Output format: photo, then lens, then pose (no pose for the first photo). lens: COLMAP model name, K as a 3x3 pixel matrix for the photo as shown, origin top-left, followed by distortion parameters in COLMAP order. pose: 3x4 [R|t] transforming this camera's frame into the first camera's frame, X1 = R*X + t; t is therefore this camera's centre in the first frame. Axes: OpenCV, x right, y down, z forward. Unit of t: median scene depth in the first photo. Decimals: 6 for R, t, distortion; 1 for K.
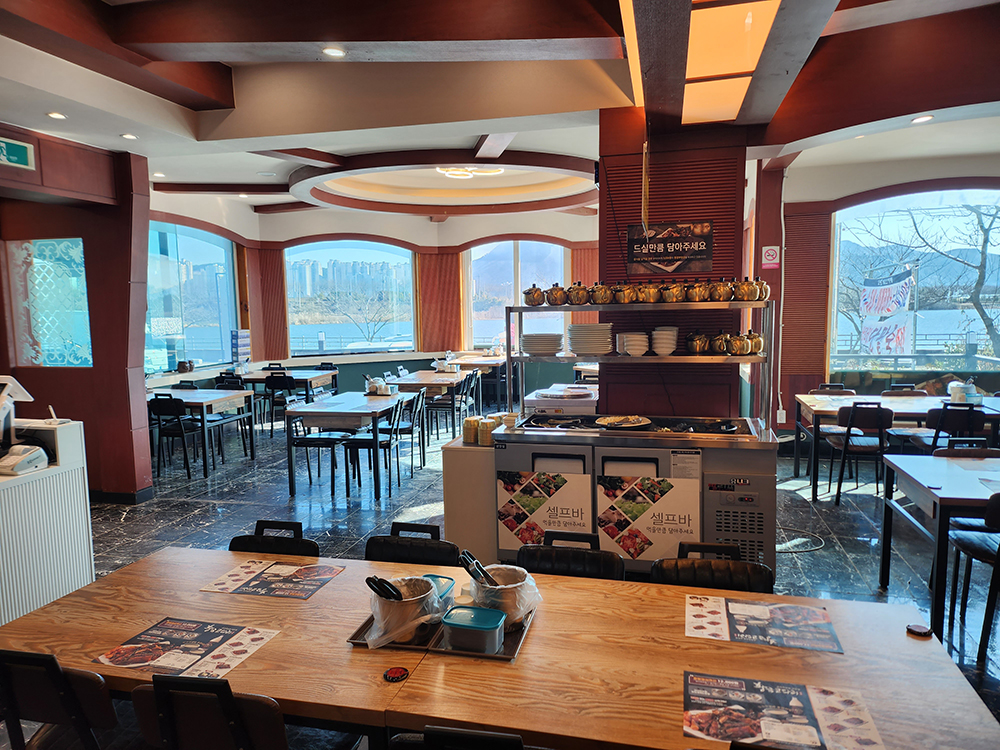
lens RADIAL K [[689.0, 0, 494.9], [0, 689.0, 380.6], [0, 0, 1]] dist [0.057577, -0.074192]
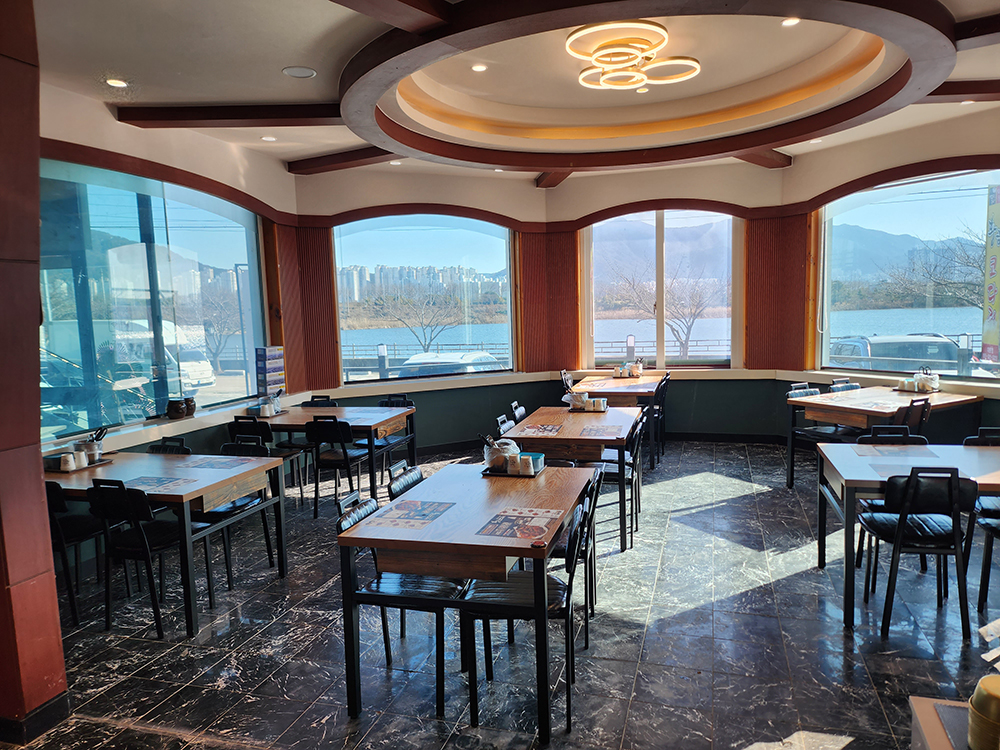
lens RADIAL K [[689.0, 0, 494.9], [0, 689.0, 380.6], [0, 0, 1]] dist [0.057577, -0.074192]
pose [[0.997804, -0.009902, -0.065493, -0.106460], [0.009648, 0.999945, -0.004193, -0.035597], [0.065531, 0.003552, 0.997844, 0.347274]]
